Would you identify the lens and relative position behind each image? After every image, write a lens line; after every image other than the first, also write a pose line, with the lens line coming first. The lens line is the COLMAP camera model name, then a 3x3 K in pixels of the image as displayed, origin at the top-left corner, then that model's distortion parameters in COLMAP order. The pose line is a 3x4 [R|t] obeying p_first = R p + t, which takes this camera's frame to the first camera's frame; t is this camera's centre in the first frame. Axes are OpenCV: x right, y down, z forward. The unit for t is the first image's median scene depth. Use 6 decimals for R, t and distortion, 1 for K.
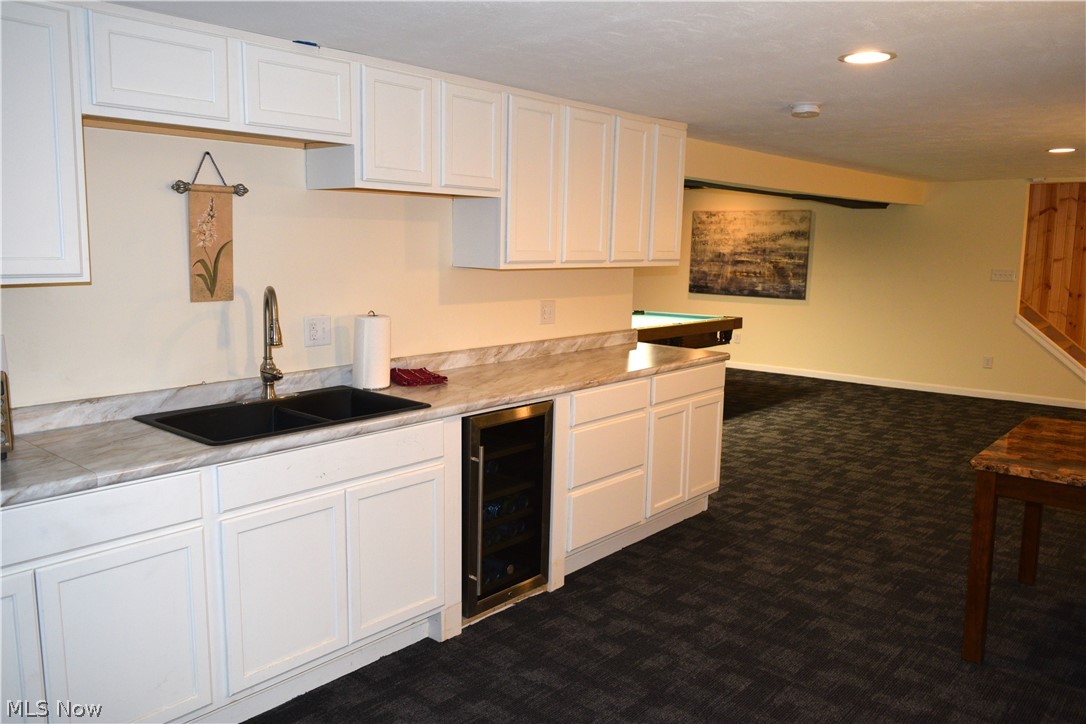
lens RADIAL K [[836.9, 0, 548.9], [0, 836.9, 360.8], [0, 0, 1]] dist [-0.019983, 0.005003]
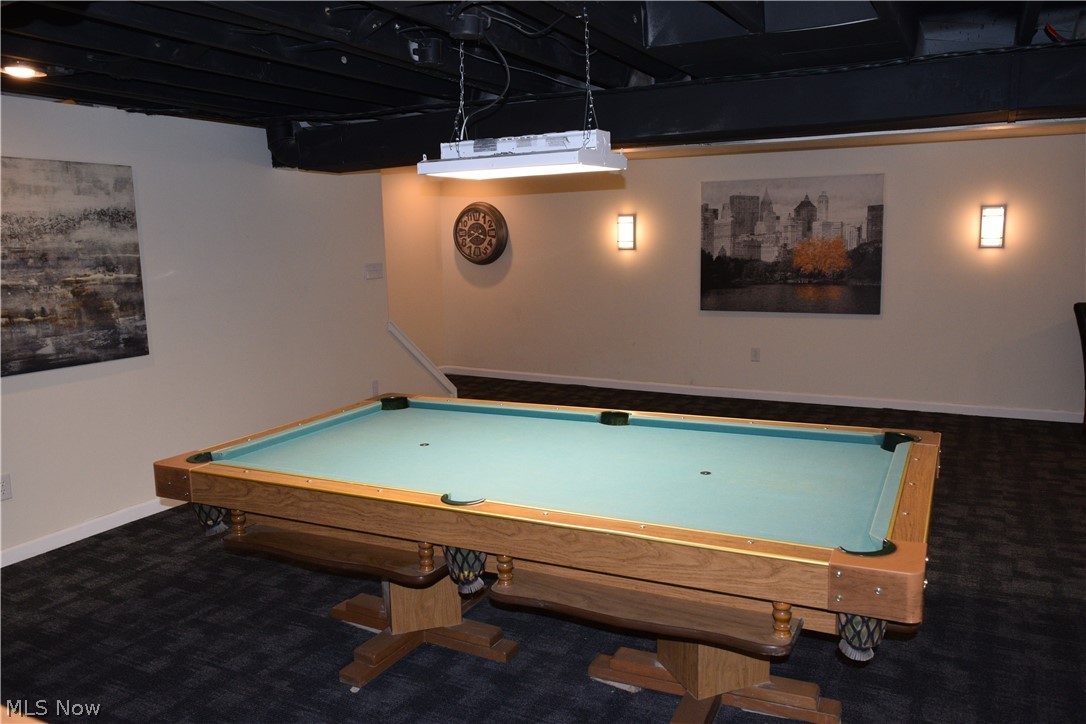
lens RADIAL K [[836.9, 0, 548.9], [0, 836.9, 360.8], [0, 0, 1]] dist [-0.019983, 0.005003]
pose [[-0.230956, -0.158650, 0.959942, -0.200415], [0.149023, 0.969207, 0.196035, -0.127030], [-0.961484, 0.188329, -0.200202, 0.863578]]
